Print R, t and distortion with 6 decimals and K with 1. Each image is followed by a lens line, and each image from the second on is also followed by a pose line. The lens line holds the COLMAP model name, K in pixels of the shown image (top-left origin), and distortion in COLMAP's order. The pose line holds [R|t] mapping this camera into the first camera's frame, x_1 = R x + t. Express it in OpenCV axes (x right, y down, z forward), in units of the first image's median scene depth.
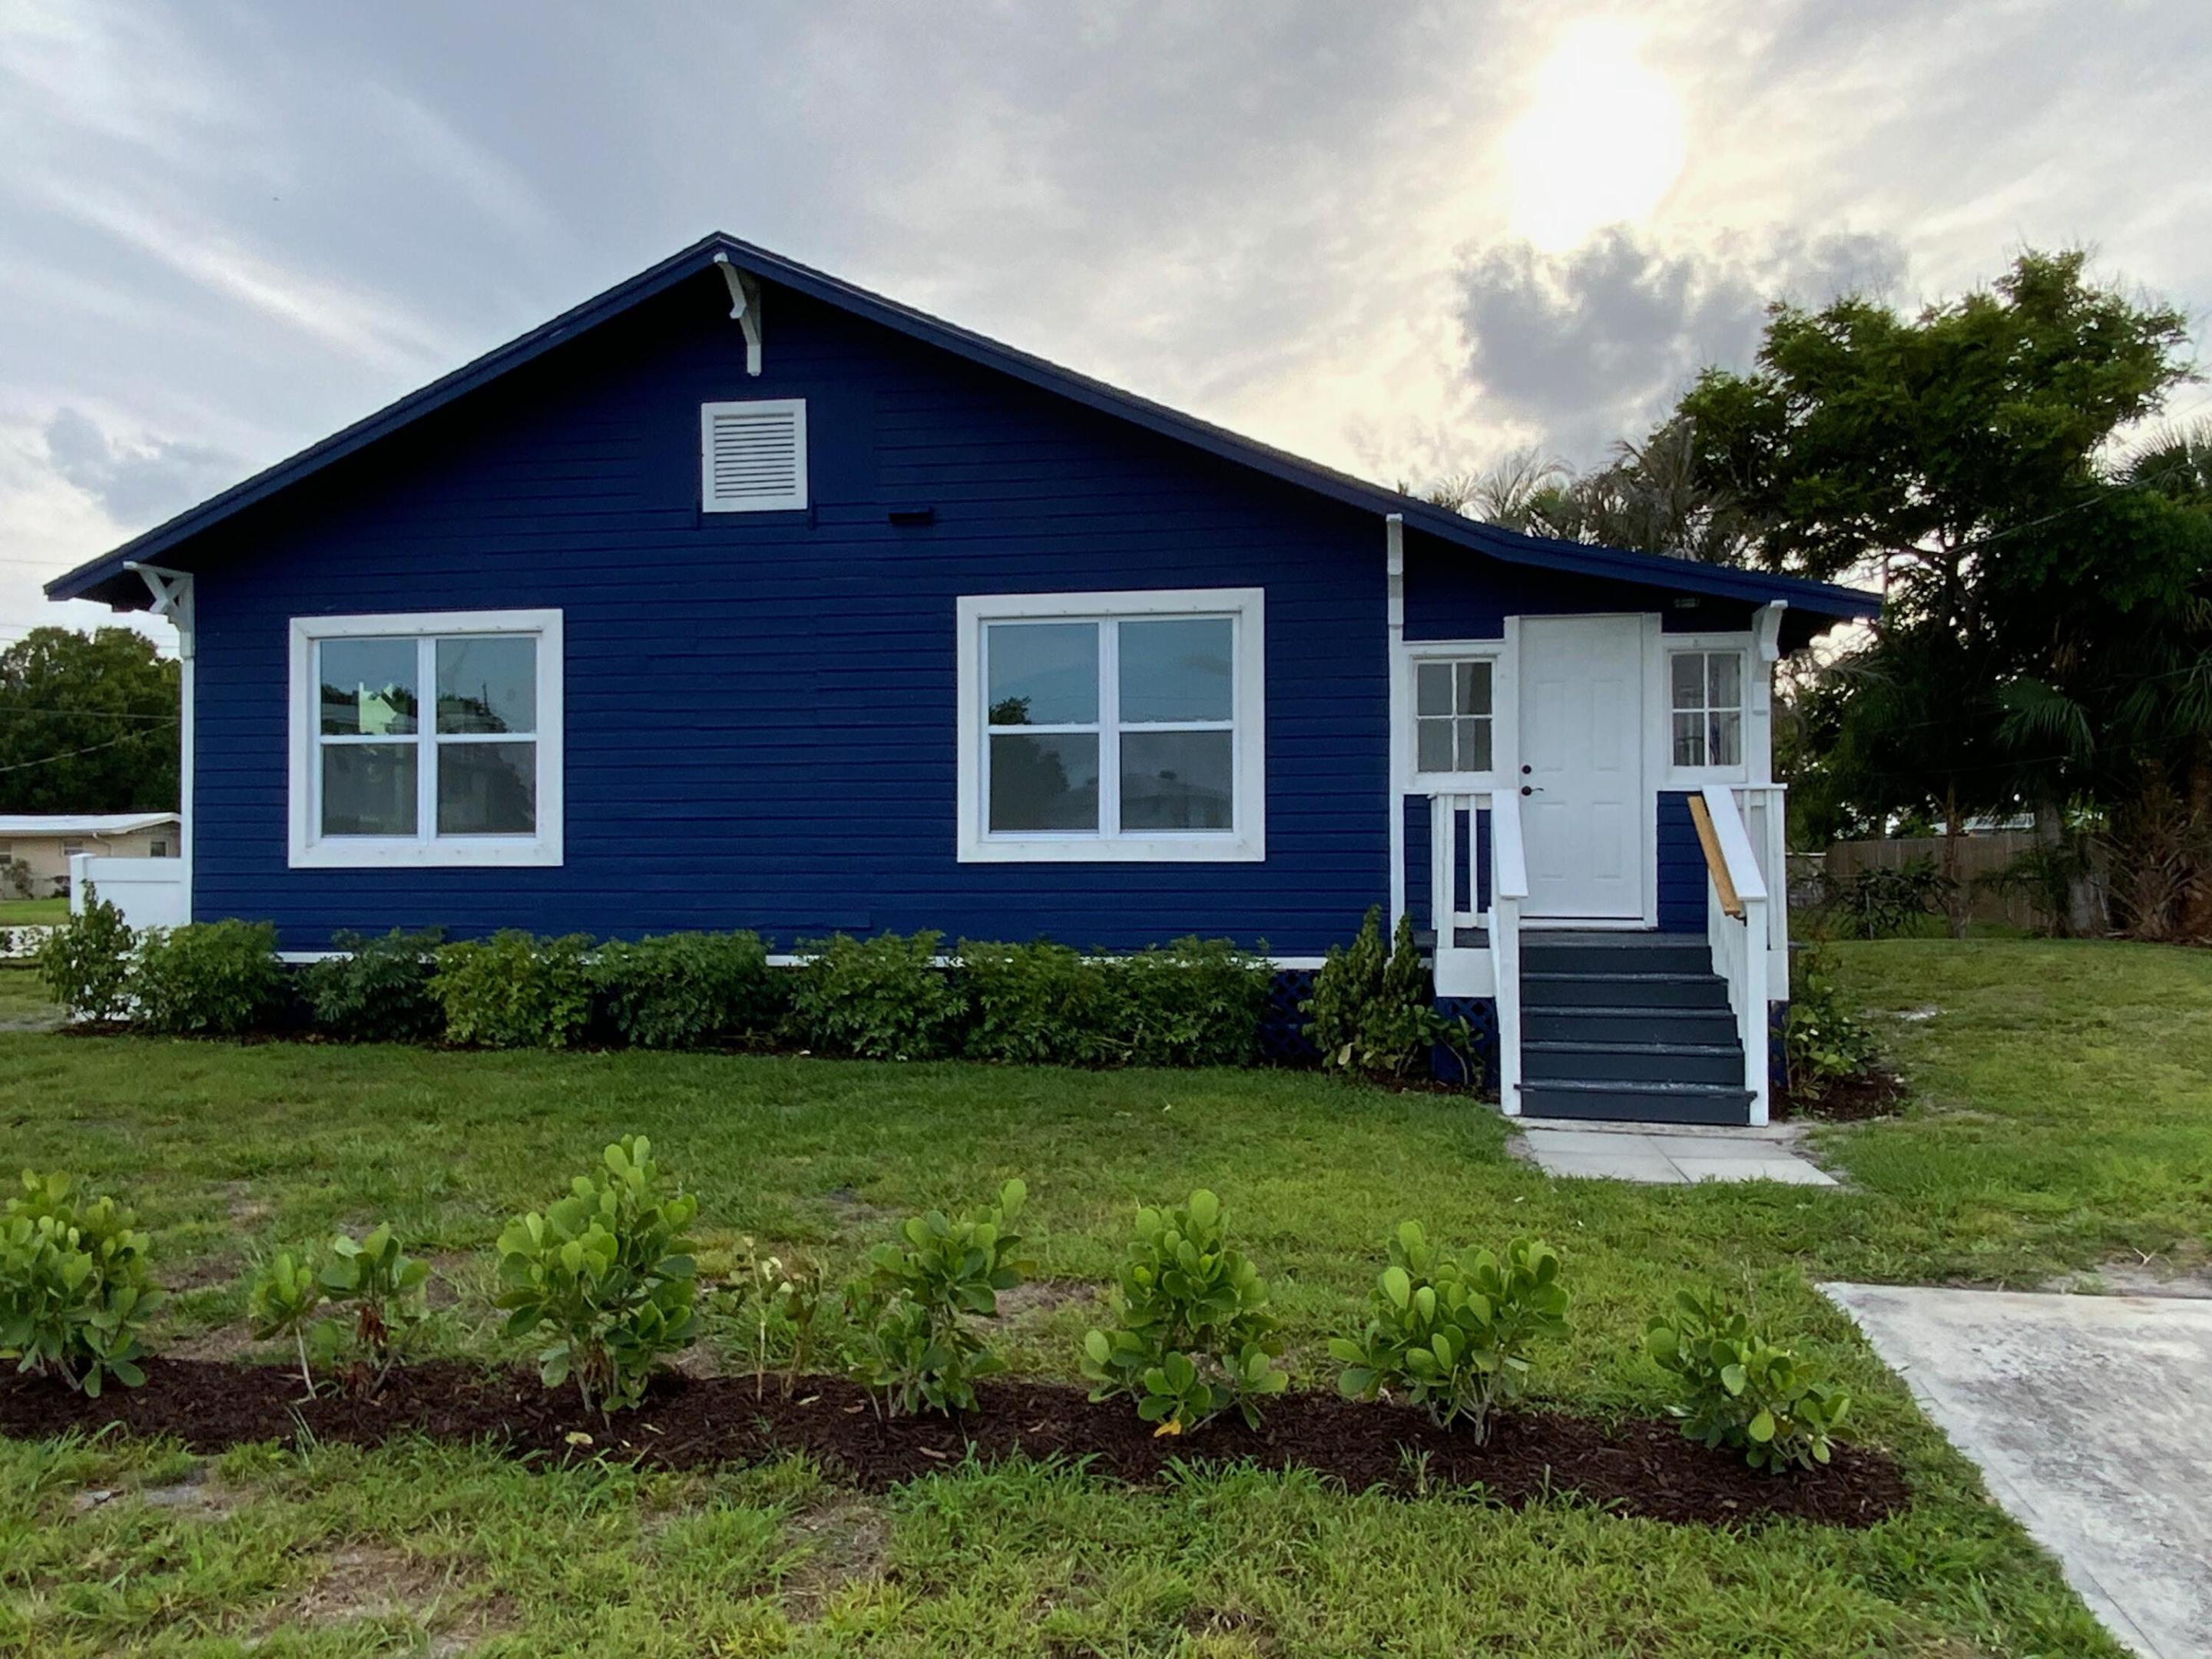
lens RADIAL K [[1611.6, 0, 1116.1], [0, 1611.6, 821.3], [0, 0, 1]] dist [0.026992, -0.007160]
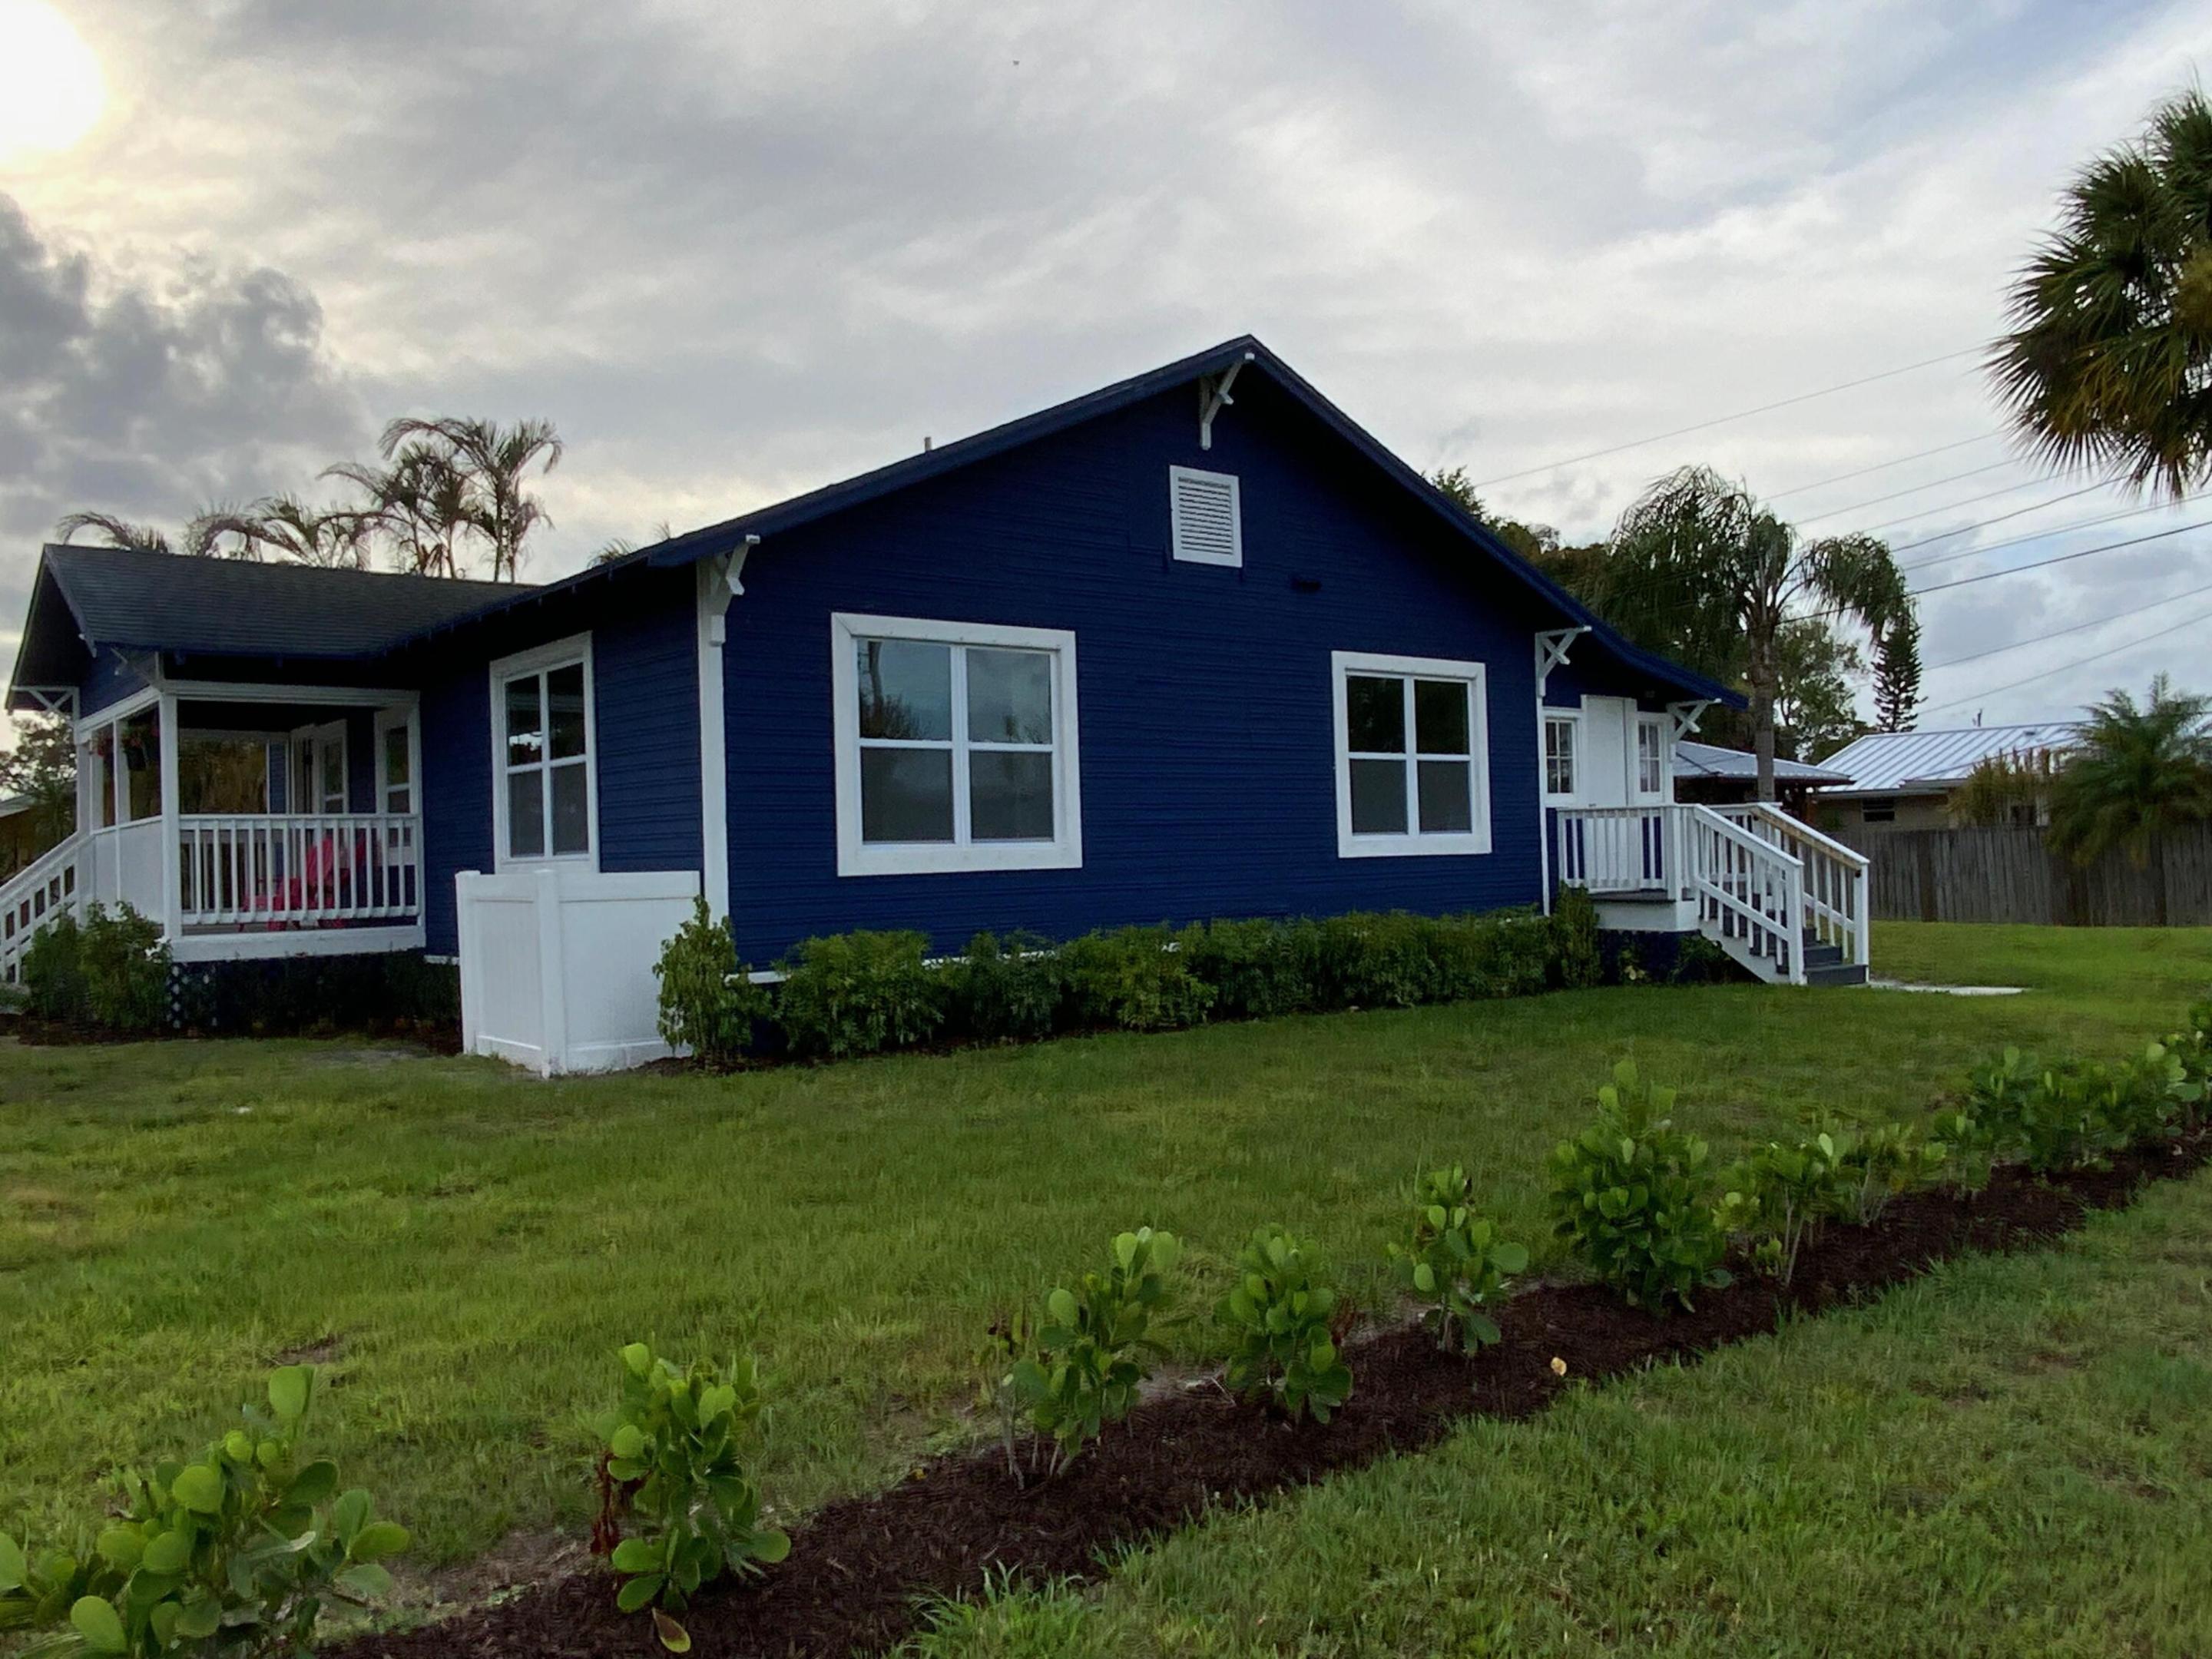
lens RADIAL K [[1611.6, 0, 1156.7], [0, 1611.6, 821.5], [0, 0, 1]] dist [0.026992, -0.007160]
pose [[0.673726, 0.001774, 0.738979, -1.116175], [0.007860, 0.999923, -0.009567, 0.007298], [-0.738940, 0.012254, 0.673660, 0.235162]]
